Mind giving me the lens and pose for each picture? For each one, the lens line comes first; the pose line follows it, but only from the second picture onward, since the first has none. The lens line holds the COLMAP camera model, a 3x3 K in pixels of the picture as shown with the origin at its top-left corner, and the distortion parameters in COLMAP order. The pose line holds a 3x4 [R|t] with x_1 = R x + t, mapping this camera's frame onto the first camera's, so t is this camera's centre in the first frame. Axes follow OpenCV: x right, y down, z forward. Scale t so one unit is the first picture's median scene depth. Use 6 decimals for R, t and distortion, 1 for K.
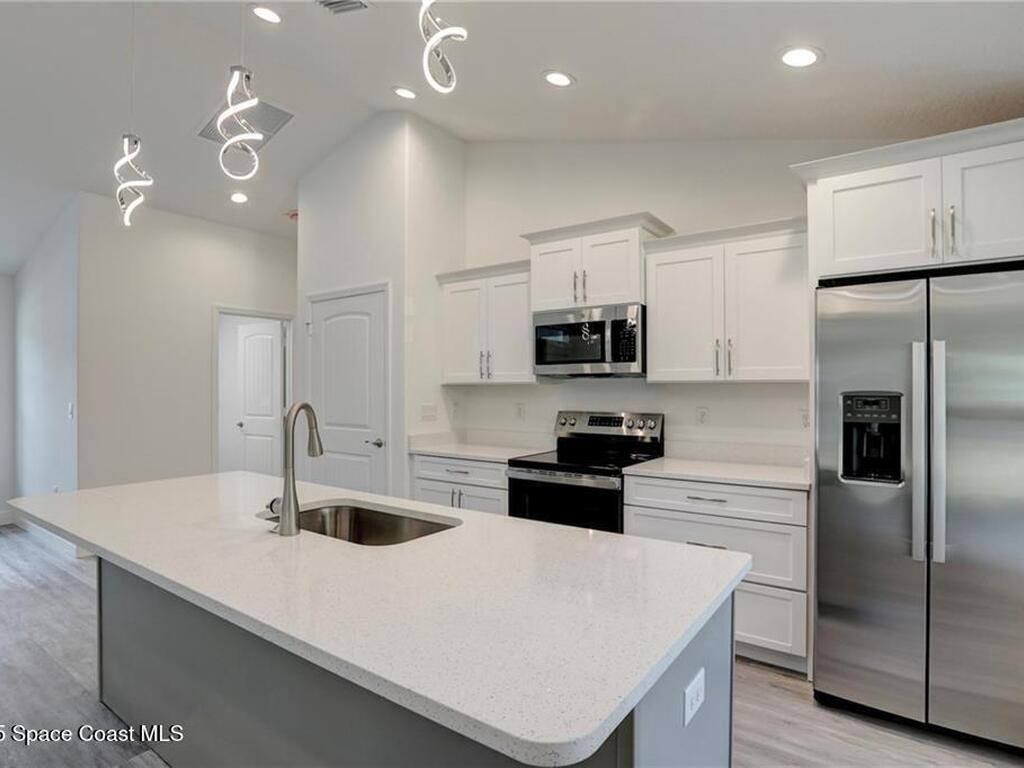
lens RADIAL K [[570.0, 0, 512.0], [0, 570.0, 384.0], [0, 0, 1]] dist [-0.029966, -0.000268]
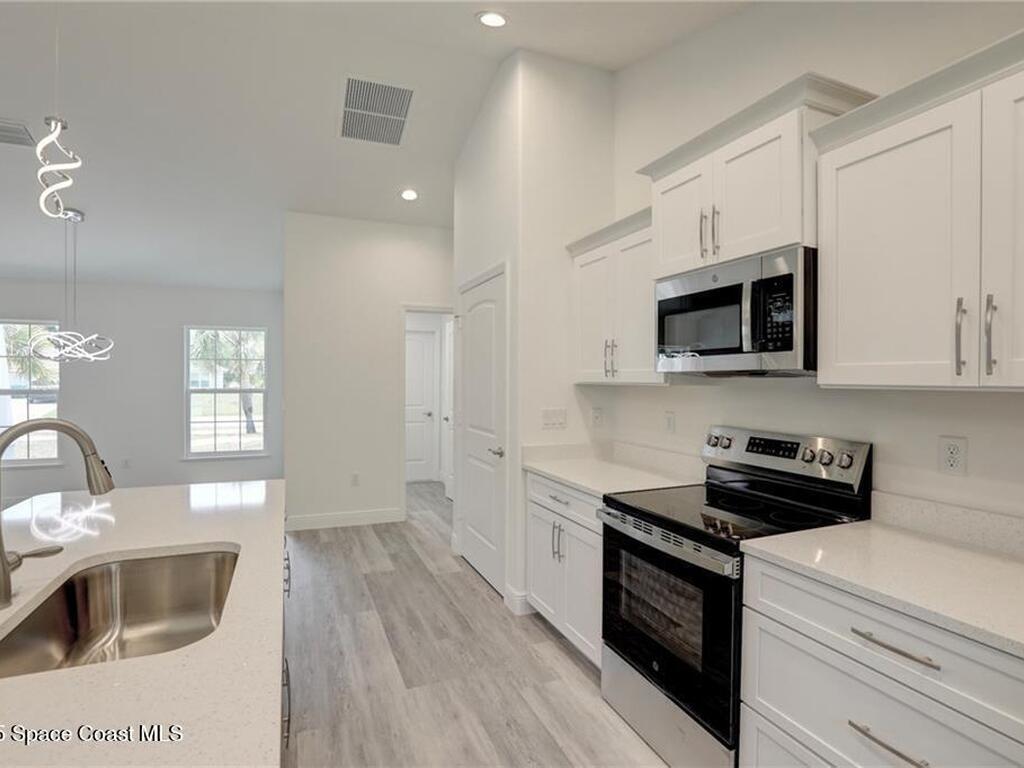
lens RADIAL K [[541.4, 0, 514.8], [0, 541.4, 382.9], [0, 0, 1]] dist [-0.052508, 0.041513]
pose [[0.855674, 0.008498, -0.517445, 0.233734], [-0.001956, 0.999911, 0.013186, -0.012024], [0.517511, -0.010271, 0.855615, 0.369917]]
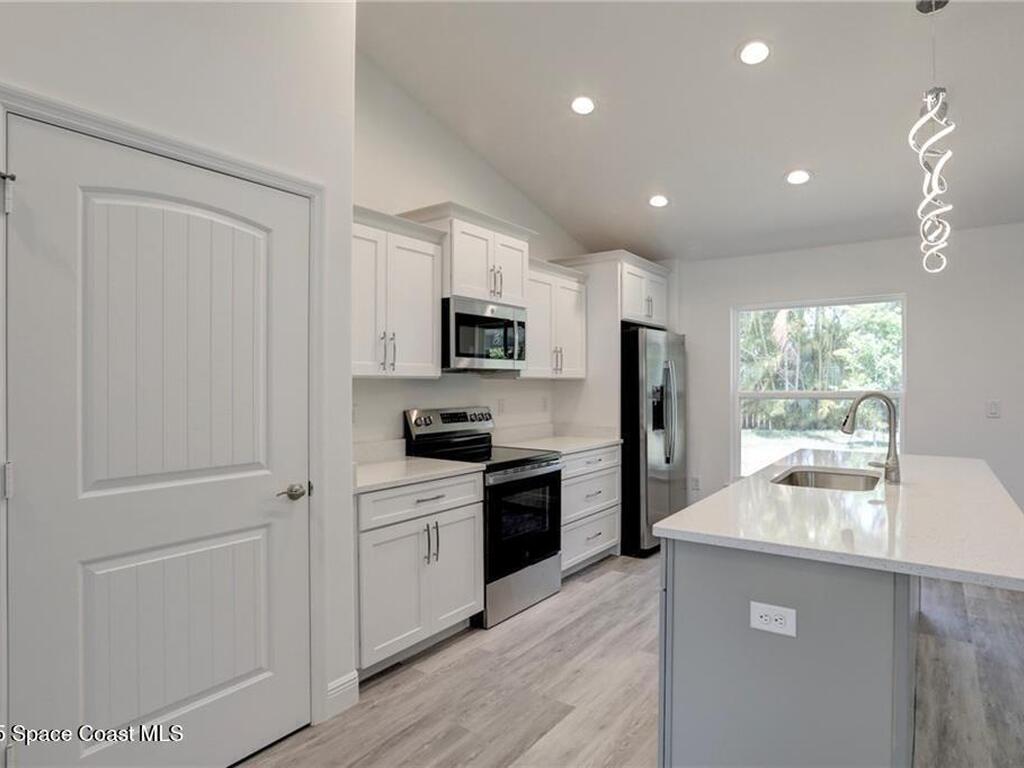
lens RADIAL K [[597.3, 0, 512.0], [0, 597.3, 384.0], [0, 0, 1]] dist [-0.017191, 0.003101]
pose [[-0.006111, 0.000271, 0.999981, -0.890771], [-0.003611, 0.999993, -0.000293, 0.008222], [-0.999975, -0.003613, -0.006110, 0.937998]]
